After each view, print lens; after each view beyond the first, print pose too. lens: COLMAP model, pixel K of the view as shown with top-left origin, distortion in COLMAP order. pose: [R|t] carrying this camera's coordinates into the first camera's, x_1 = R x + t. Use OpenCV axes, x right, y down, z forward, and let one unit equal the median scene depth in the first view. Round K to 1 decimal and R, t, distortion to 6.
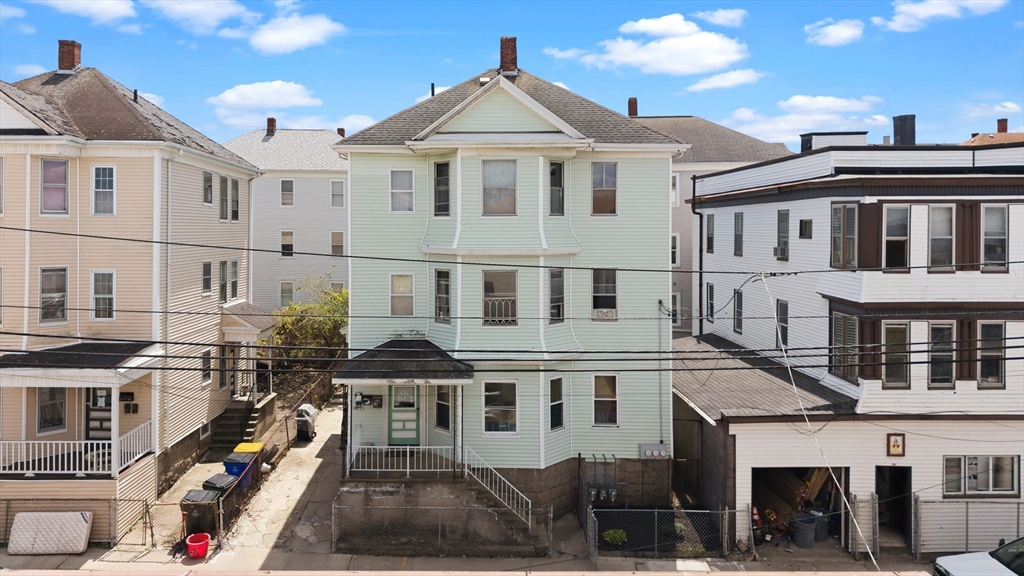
lens RADIAL K [[719.7, 0, 479.8], [0, 719.7, 232.5], [0, 0, 1]] dist [0.019501, -0.006080]
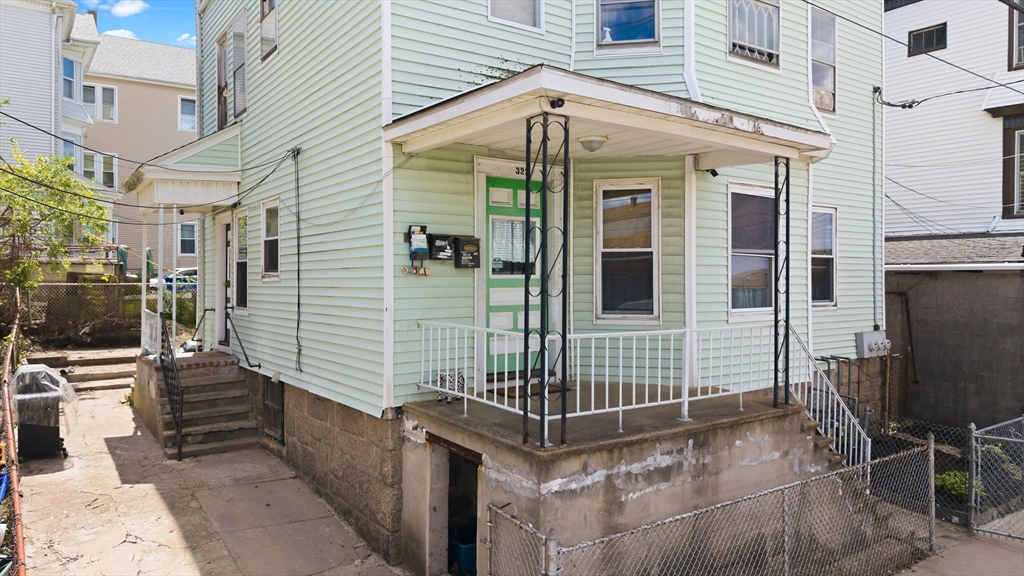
lens RADIAL K [[691.2, 0, 502.6], [0, 691.2, 286.1], [0, 0, 1]] dist [0.031123, -0.015880]
pose [[0.811235, -0.009687, 0.584640, -0.339557], [0.003921, 0.999930, 0.011127, 0.258085], [-0.584707, -0.006734, 0.811217, 0.745345]]
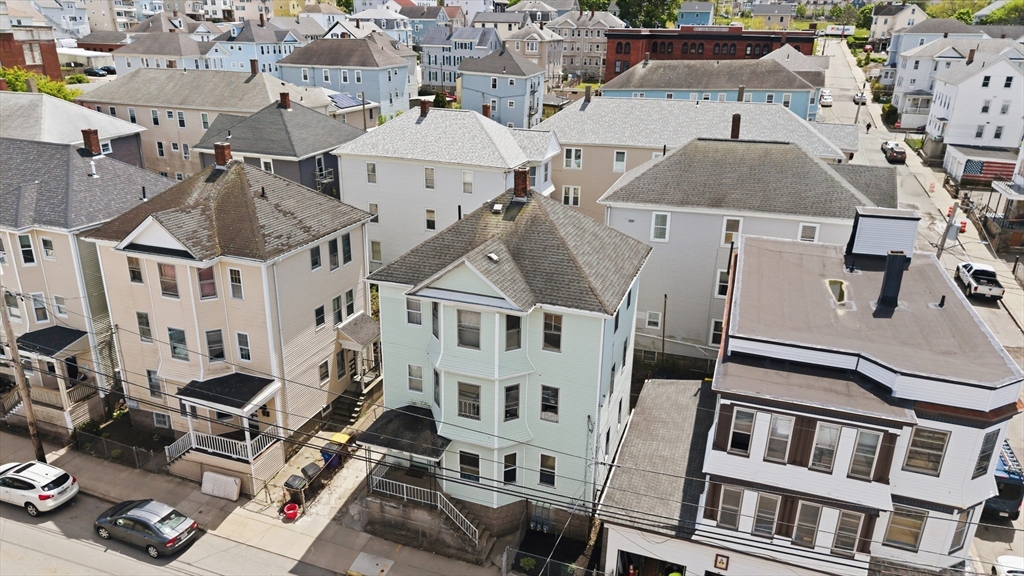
lens RADIAL K [[691.2, 0, 511.0], [0, 691.2, 289.8], [0, 0, 1]] dist [0.031123, -0.015880]
pose [[0.946347, 0.129900, -0.295893, 0.482109], [-0.020421, 0.937859, 0.346416, -0.591473], [0.322505, -0.321788, 0.890193, -0.122508]]
